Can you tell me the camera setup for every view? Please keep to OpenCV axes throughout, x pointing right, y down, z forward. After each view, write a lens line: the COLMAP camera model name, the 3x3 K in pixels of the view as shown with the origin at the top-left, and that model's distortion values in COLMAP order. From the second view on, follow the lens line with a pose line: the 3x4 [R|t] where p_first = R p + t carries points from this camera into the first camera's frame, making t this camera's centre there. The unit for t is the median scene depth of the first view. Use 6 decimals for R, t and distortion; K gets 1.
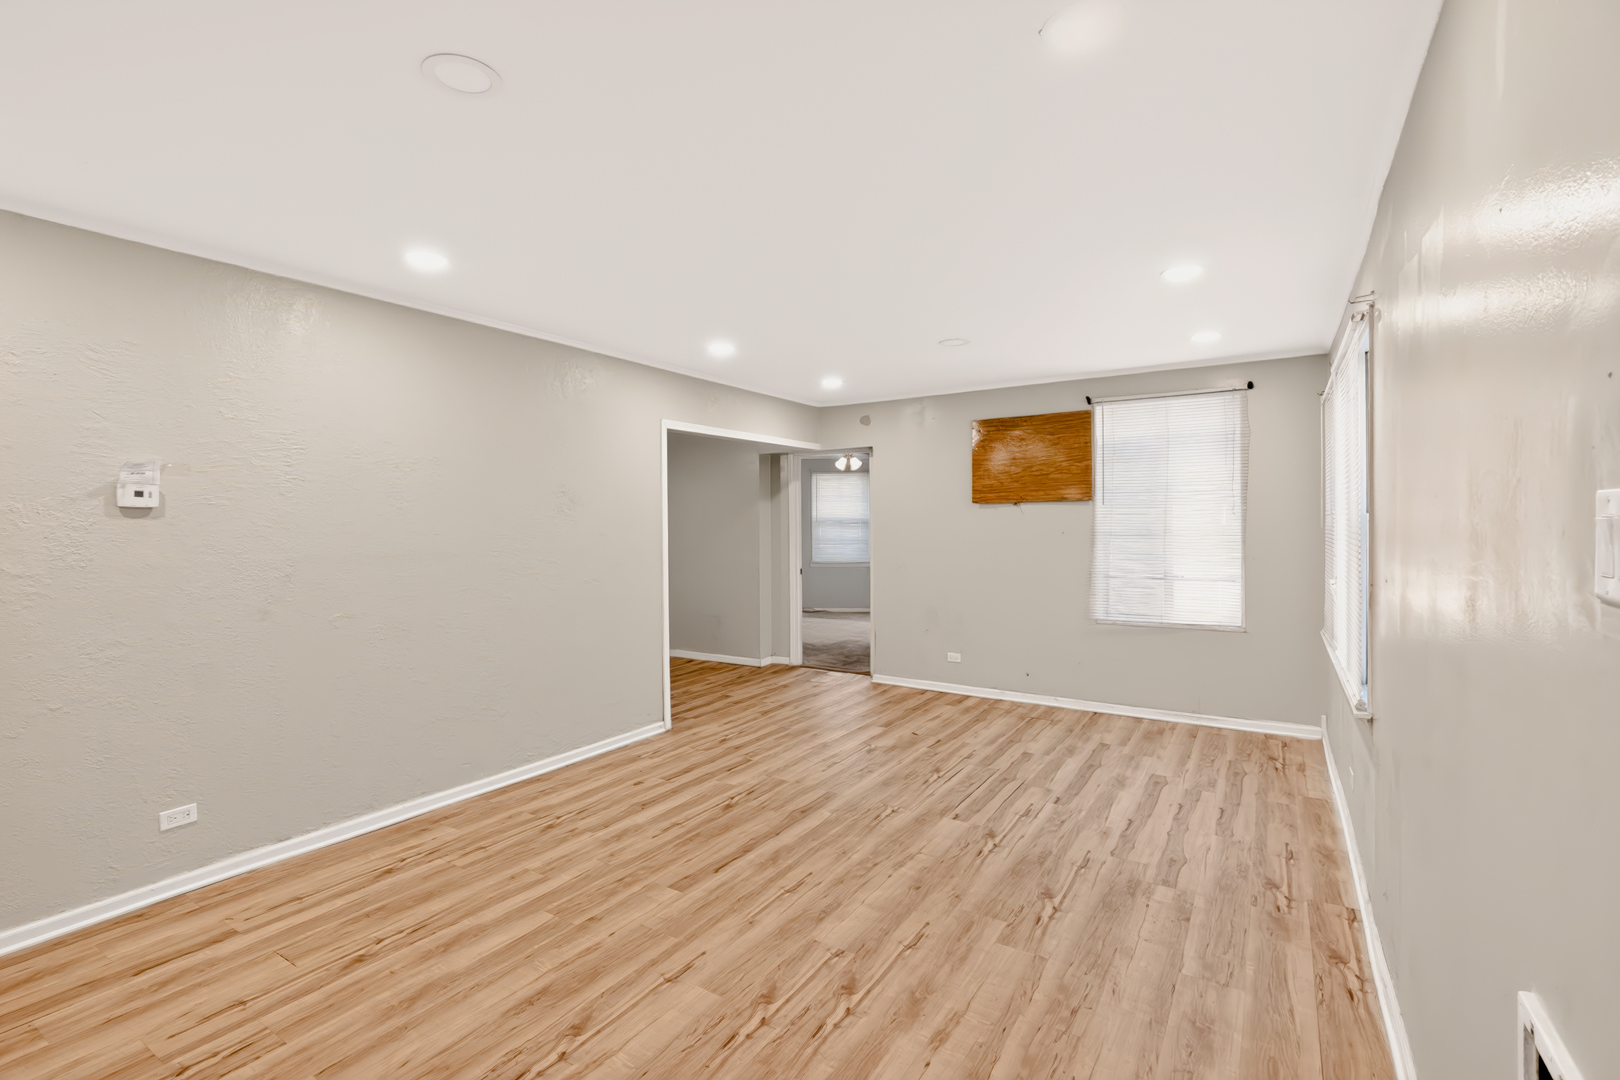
lens RADIAL K [[736.3, 0, 810.2], [0, 736.3, 531.5], [0, 0, 1]] dist [-0.000822, 0.000501]
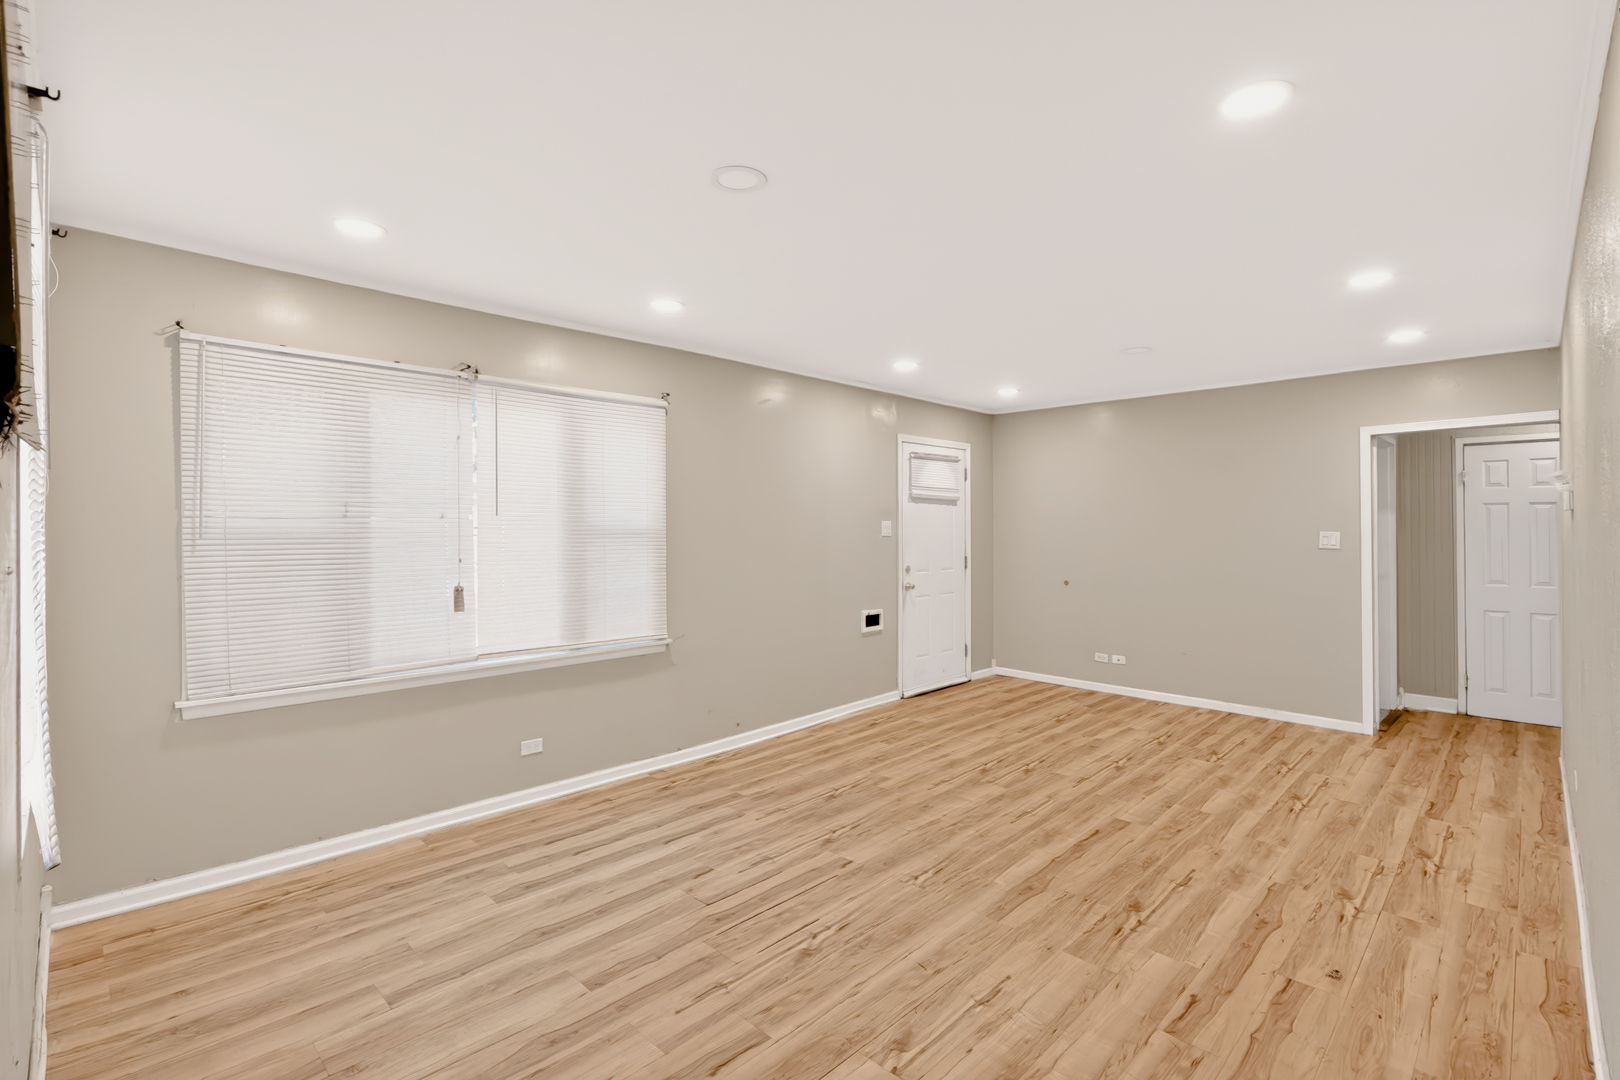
lens RADIAL K [[736.3, 0, 804.5], [0, 736.3, 530.7], [0, 0, 1]] dist [-0.000822, 0.000501]
pose [[-0.974833, -0.001389, 0.222934, 0.057073], [0.002816, 0.999824, 0.018542, -0.026705], [-0.222921, 0.018703, -0.974657, 2.021773]]
